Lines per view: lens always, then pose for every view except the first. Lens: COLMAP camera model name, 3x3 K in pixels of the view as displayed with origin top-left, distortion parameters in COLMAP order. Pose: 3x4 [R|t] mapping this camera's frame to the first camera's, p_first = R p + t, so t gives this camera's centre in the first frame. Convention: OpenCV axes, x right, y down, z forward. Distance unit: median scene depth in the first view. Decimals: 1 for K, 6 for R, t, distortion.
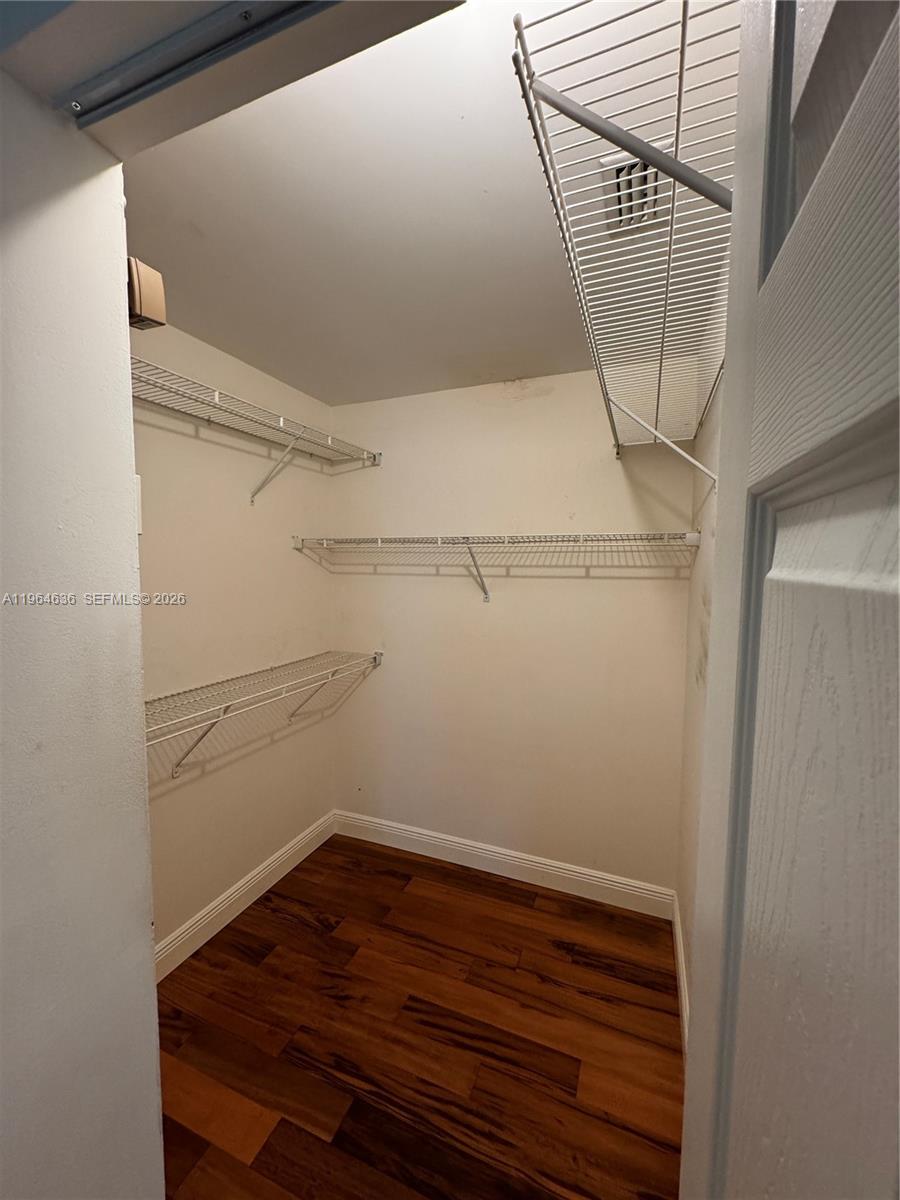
lens RADIAL K [[482.9, 0, 447.9], [0, 482.9, 599.3], [0, 0, 1]] dist [-0.001260, 0.000814]
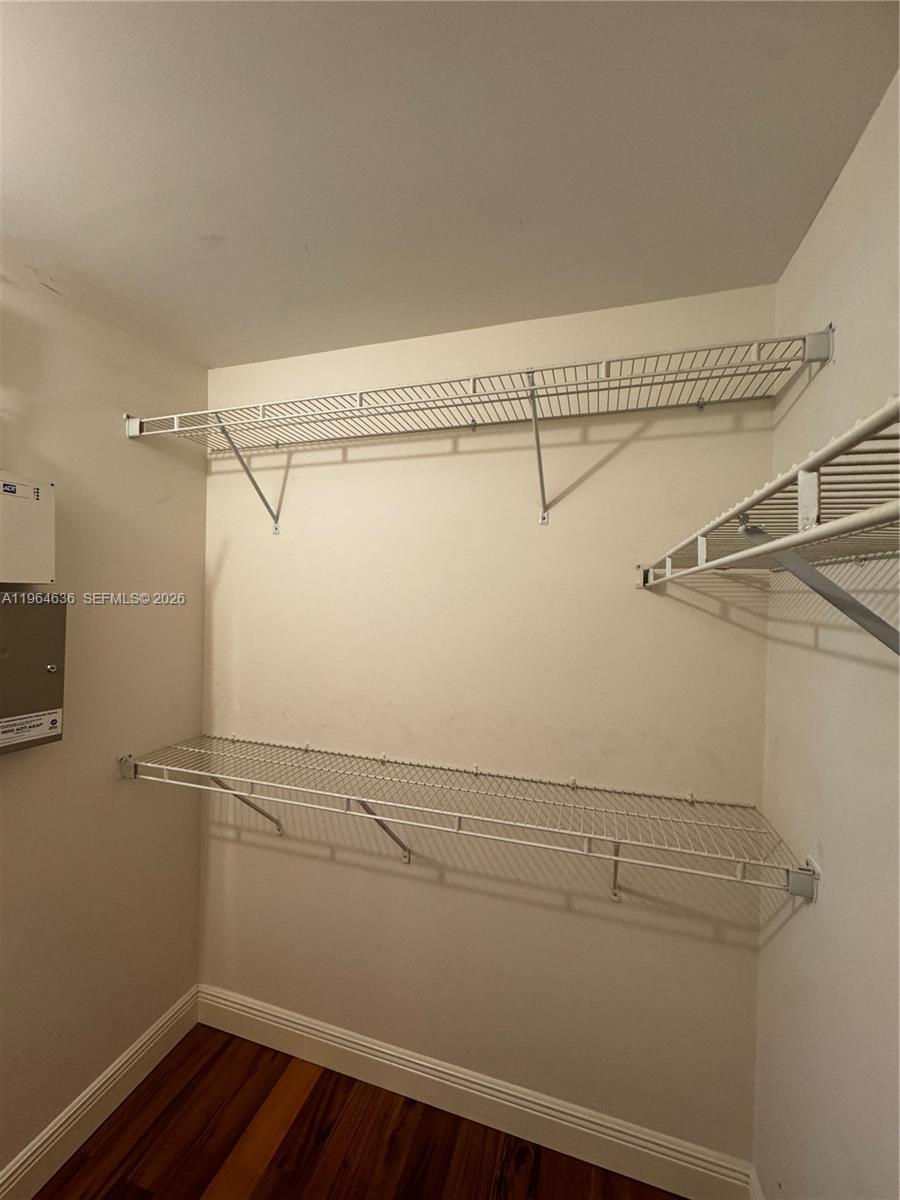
lens RADIAL K [[482.9, 0, 451.7], [0, 482.9, 600.4], [0, 0, 1]] dist [-0.001260, 0.000814]
pose [[0.088878, -0.001179, -0.996042, 0.223891], [-0.090692, 0.995836, -0.009272, -0.068125], [0.991905, 0.091157, 0.088401, 0.767231]]
